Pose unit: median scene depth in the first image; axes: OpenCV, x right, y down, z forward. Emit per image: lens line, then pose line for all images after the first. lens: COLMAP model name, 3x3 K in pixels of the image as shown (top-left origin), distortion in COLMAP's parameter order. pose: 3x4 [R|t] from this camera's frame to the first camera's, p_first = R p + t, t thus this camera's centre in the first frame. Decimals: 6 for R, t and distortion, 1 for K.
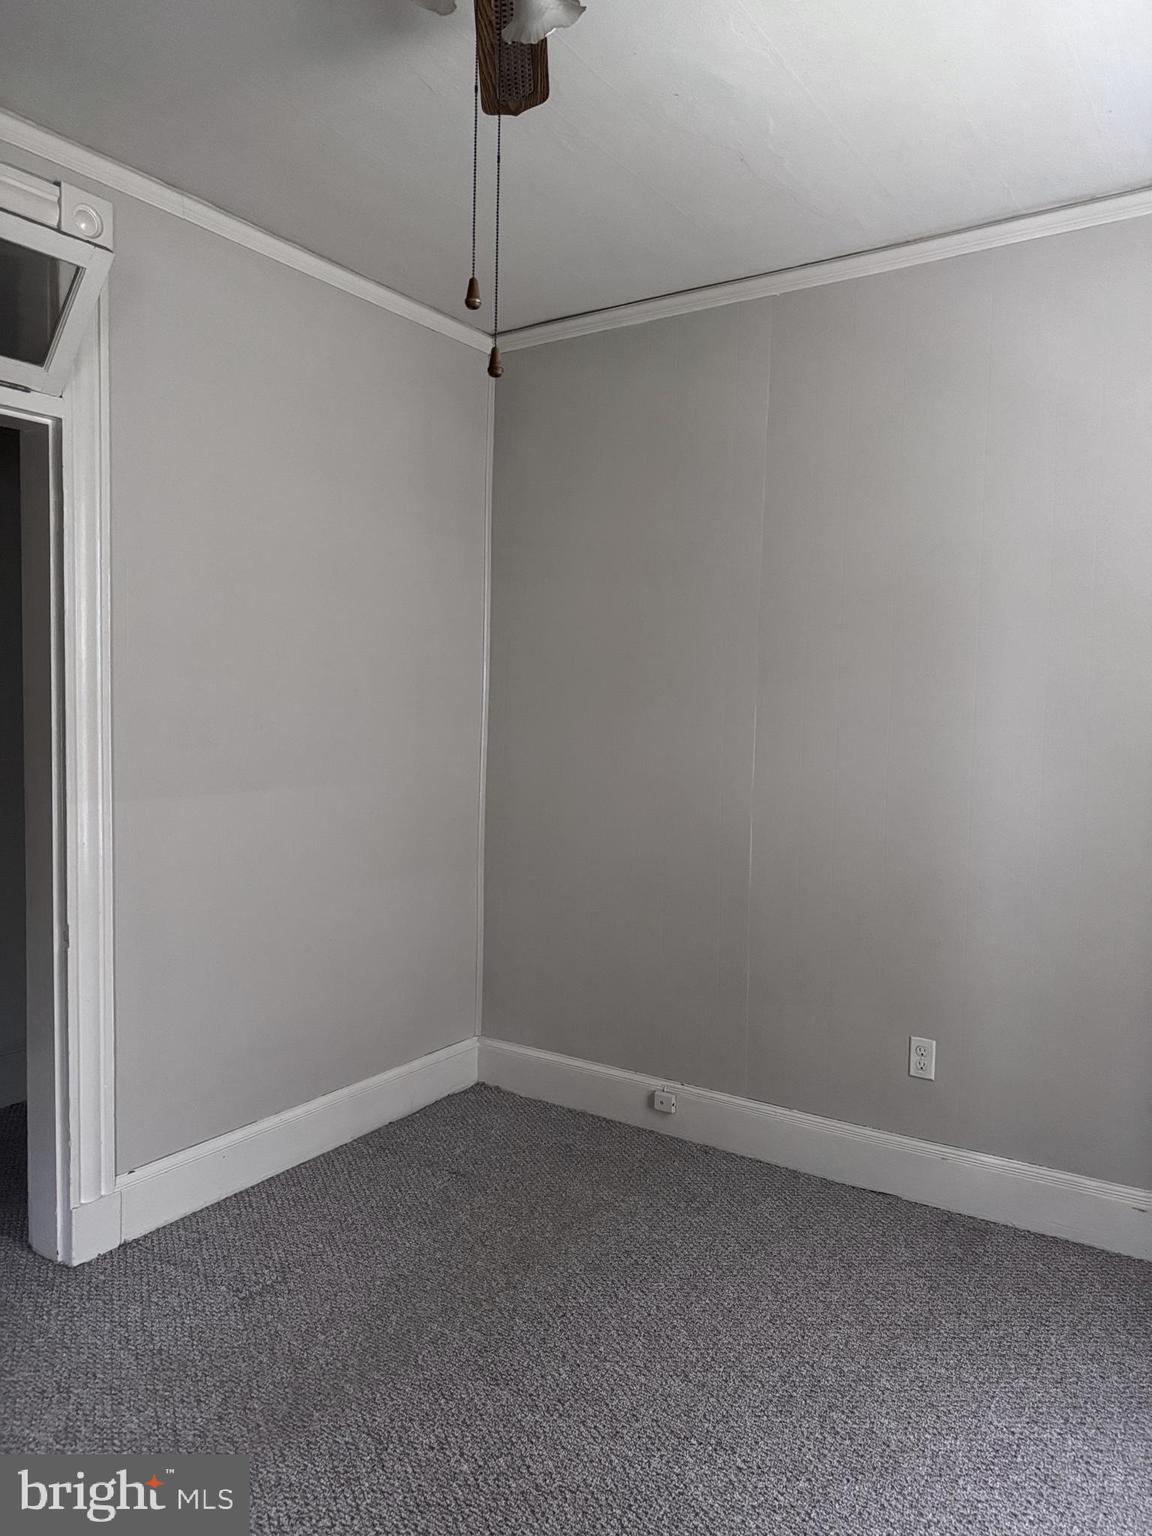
lens RADIAL K [[1087.6, 0, 574.7], [0, 1087.6, 774.1], [0, 0, 1]] dist [0.035611, -0.026672]
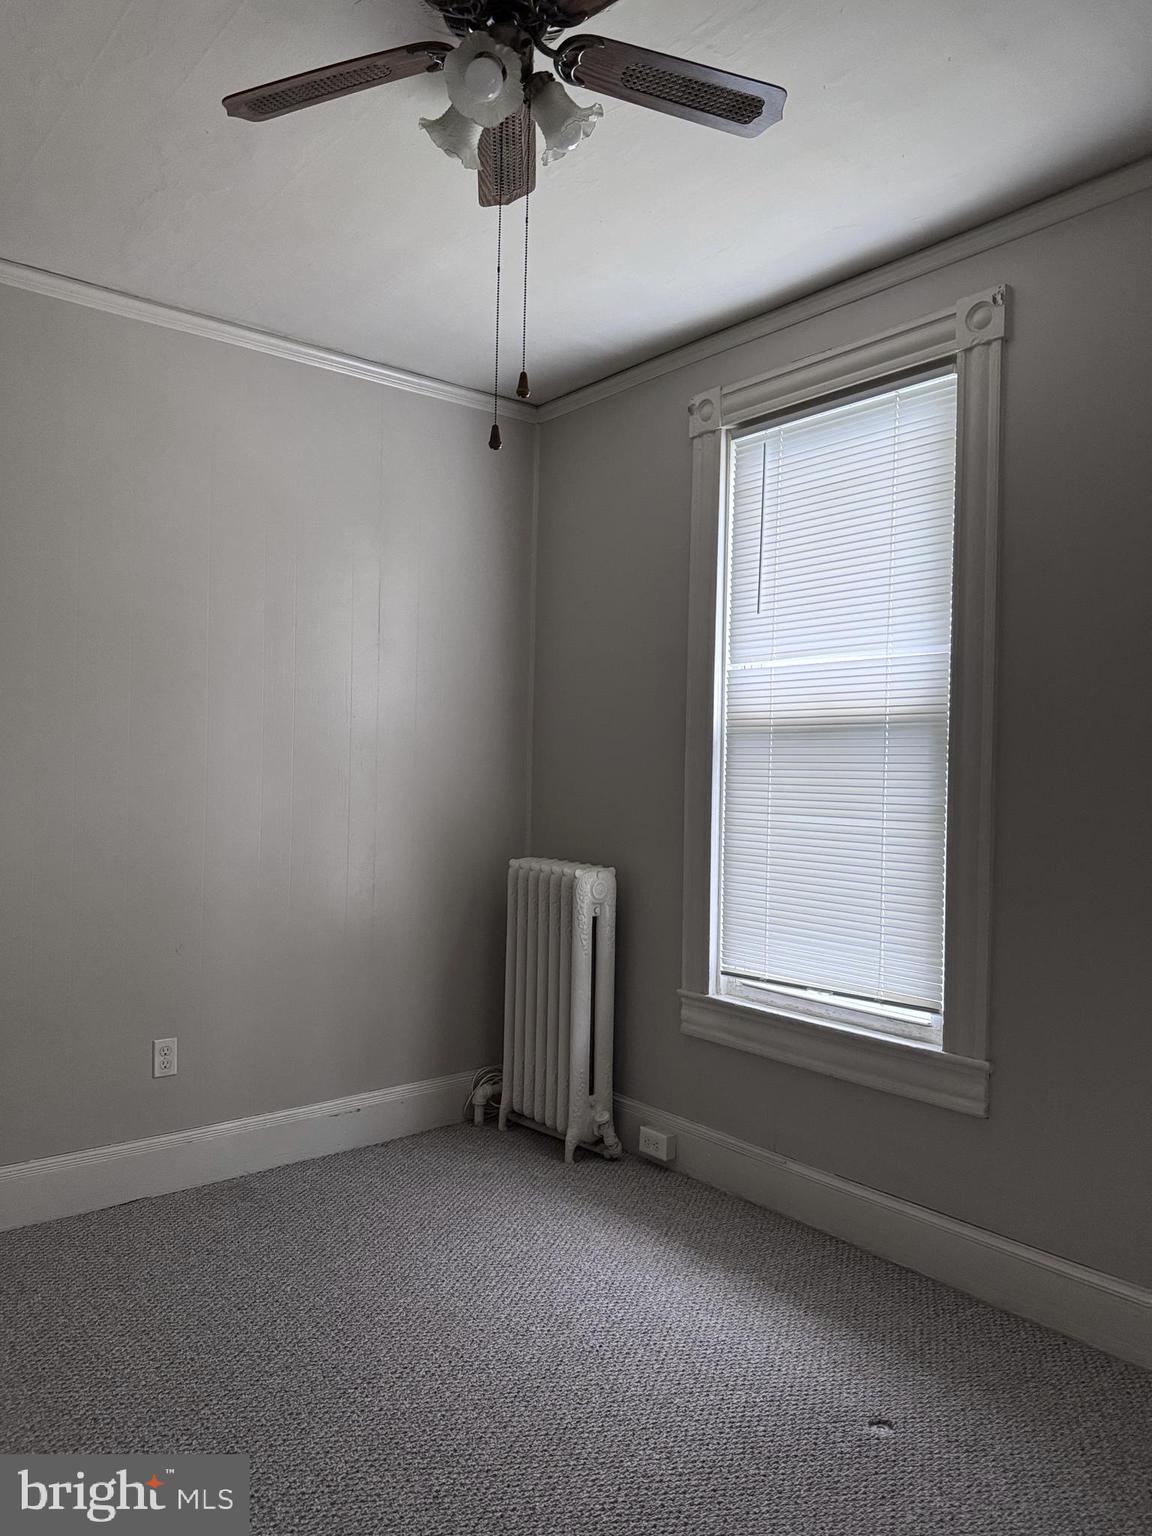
lens RADIAL K [[1087.6, 0, 568.4], [0, 1087.6, 765.9], [0, 0, 1]] dist [0.035611, -0.026672]
pose [[0.309752, -0.010176, 0.950763, -0.582174], [0.041279, 0.999144, -0.002755, -0.006814], [-0.949921, 0.040100, 0.309907, 0.282506]]
